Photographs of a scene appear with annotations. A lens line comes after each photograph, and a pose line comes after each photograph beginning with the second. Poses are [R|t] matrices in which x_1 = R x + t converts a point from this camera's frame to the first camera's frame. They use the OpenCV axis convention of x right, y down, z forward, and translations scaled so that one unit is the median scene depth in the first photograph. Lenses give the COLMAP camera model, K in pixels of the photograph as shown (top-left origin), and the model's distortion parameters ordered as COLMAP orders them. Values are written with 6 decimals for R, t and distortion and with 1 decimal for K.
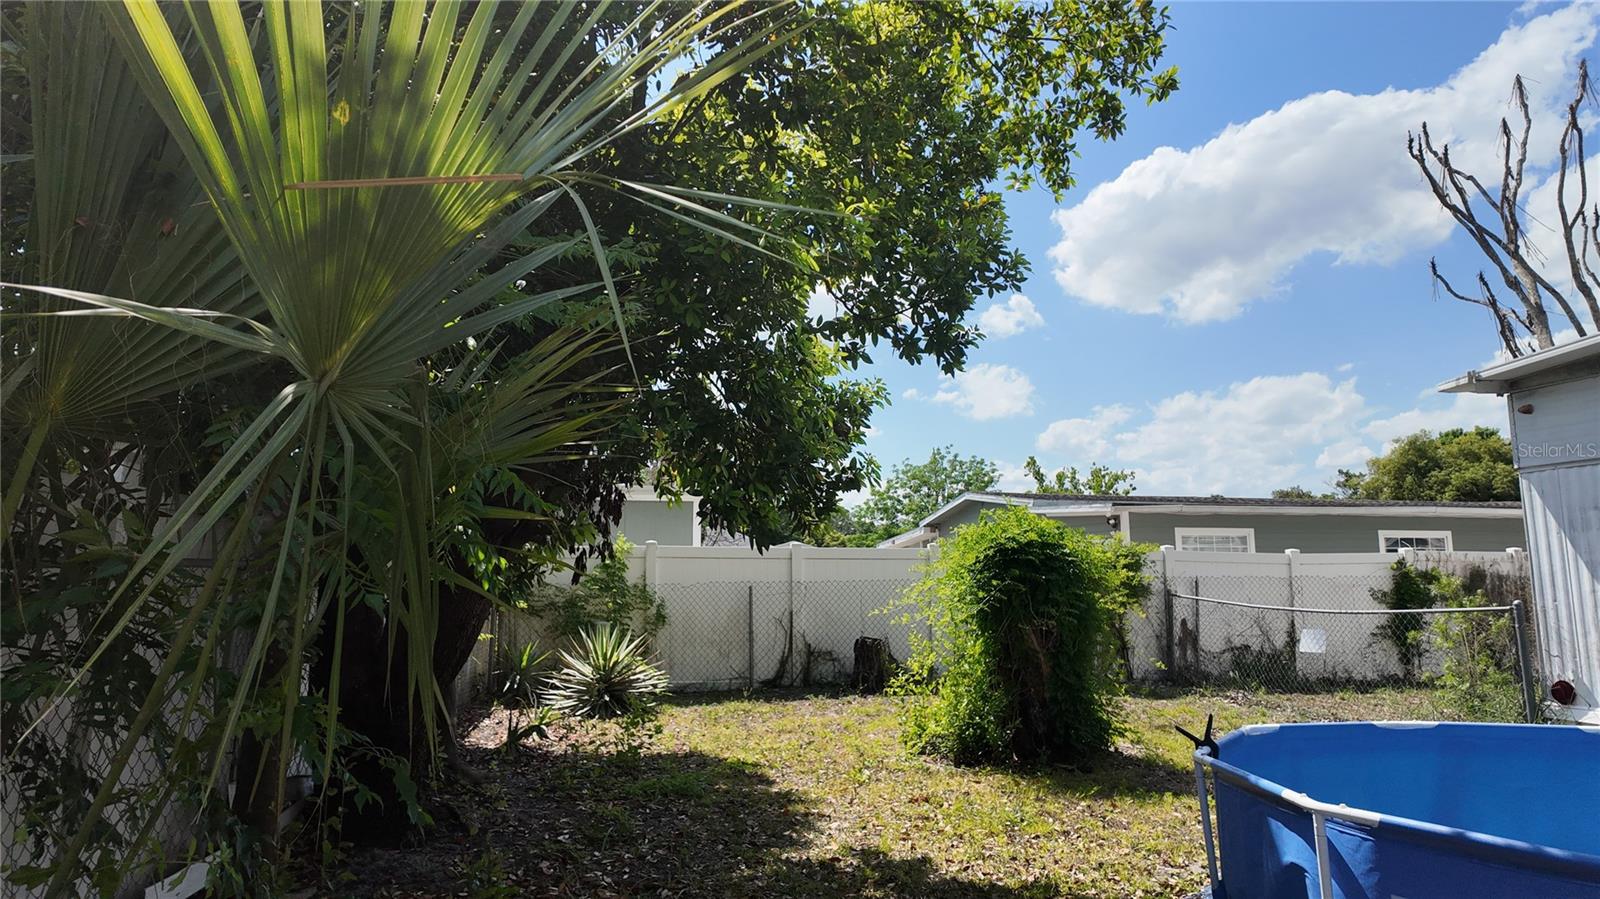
lens RADIAL K [[919.1, 0, 797.9], [0, 919.1, 456.3], [0, 0, 1]] dist [0.036222, -0.037182]
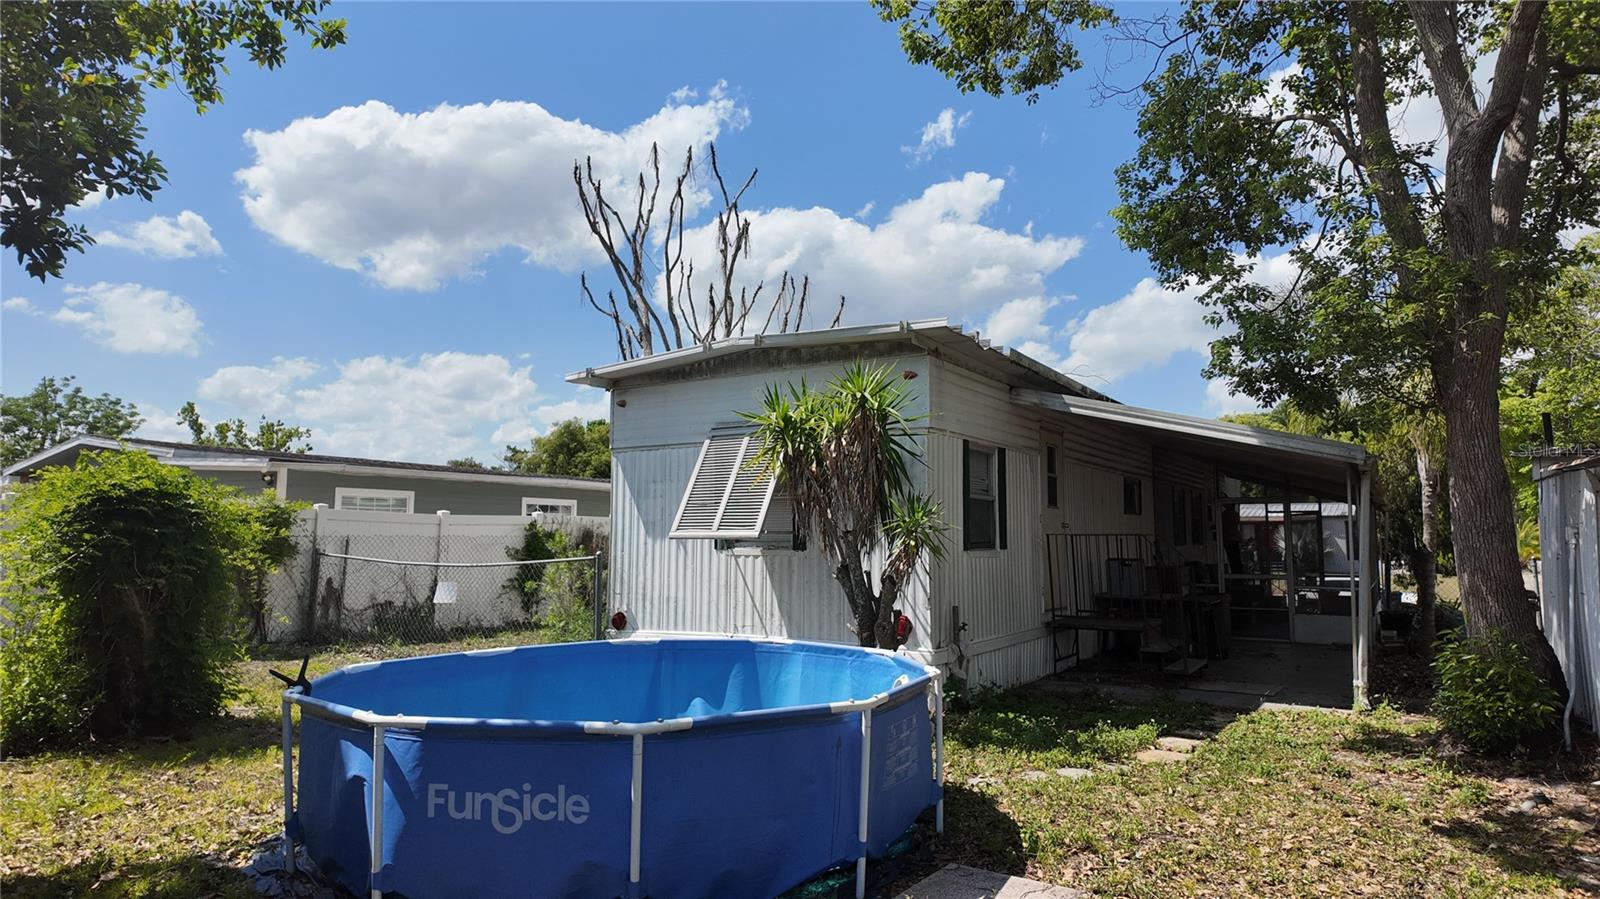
lens RADIAL K [[919.5, 0, 808.2], [0, 919.5, 444.9], [0, 0, 1]] dist [0.000546, -0.008919]
pose [[0.662032, 0.078001, 0.745406, 0.011913], [-0.095659, 0.995229, -0.019183, 0.004323], [-0.743346, -0.058605, 0.666335, -0.027828]]
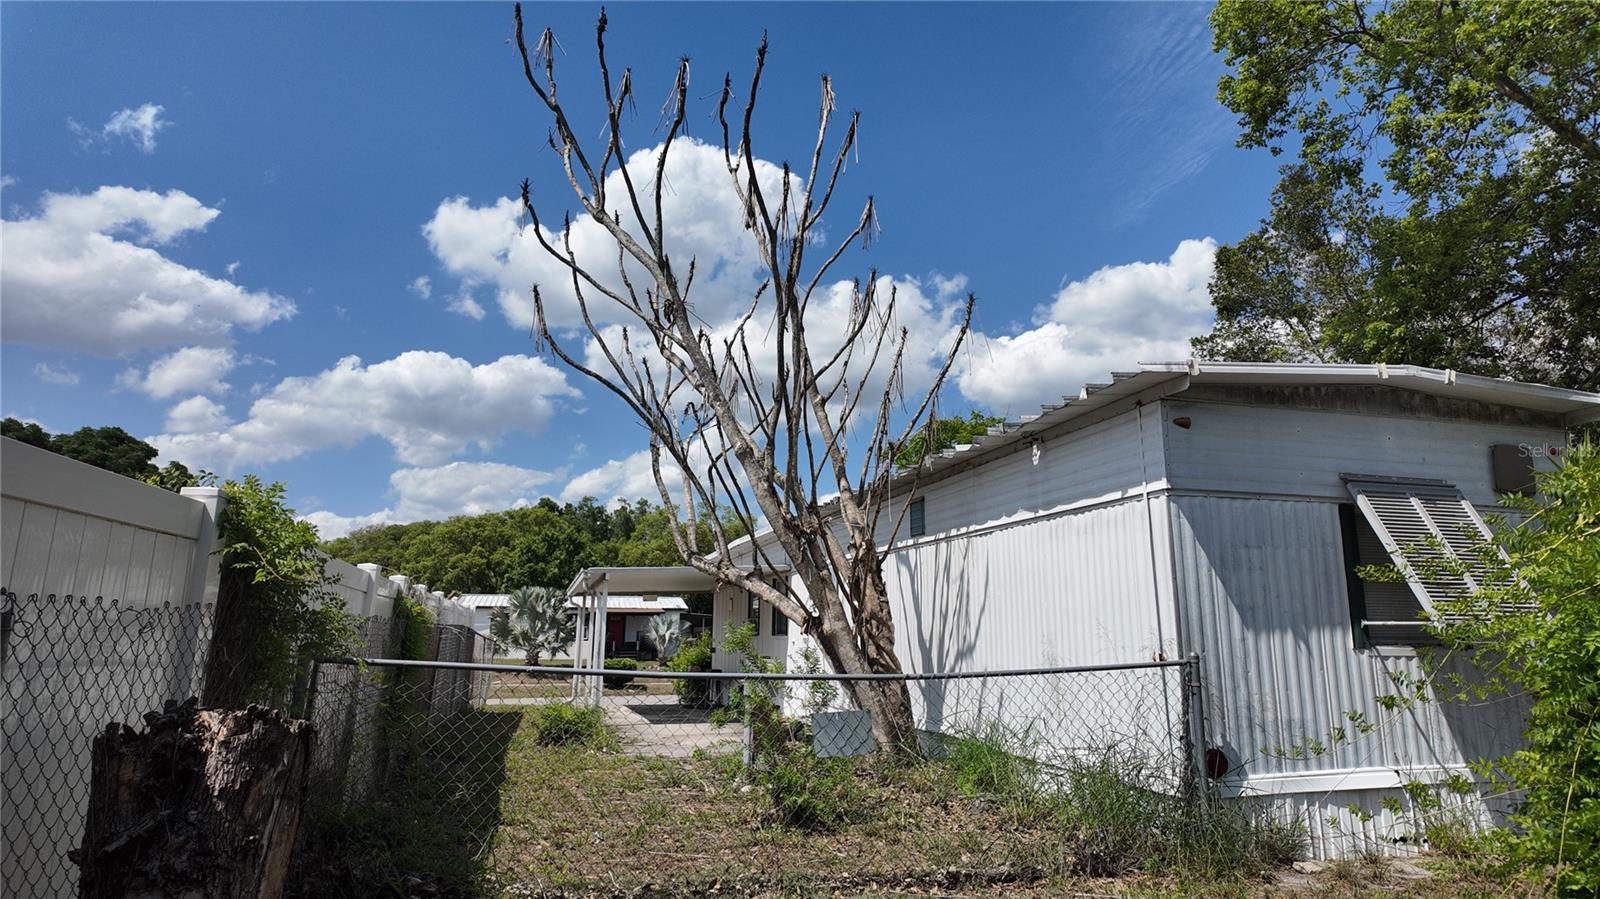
lens RADIAL K [[888.6, 0, 800.0], [0, 888.6, 449.5], [0, 0, 1]] dist [0.034405, 0.000110]
pose [[-0.125965, 0.193481, 0.972984, 0.034796], [-0.125465, 0.969814, -0.209093, 0.127023], [-0.984069, -0.148414, -0.097887, 0.965719]]
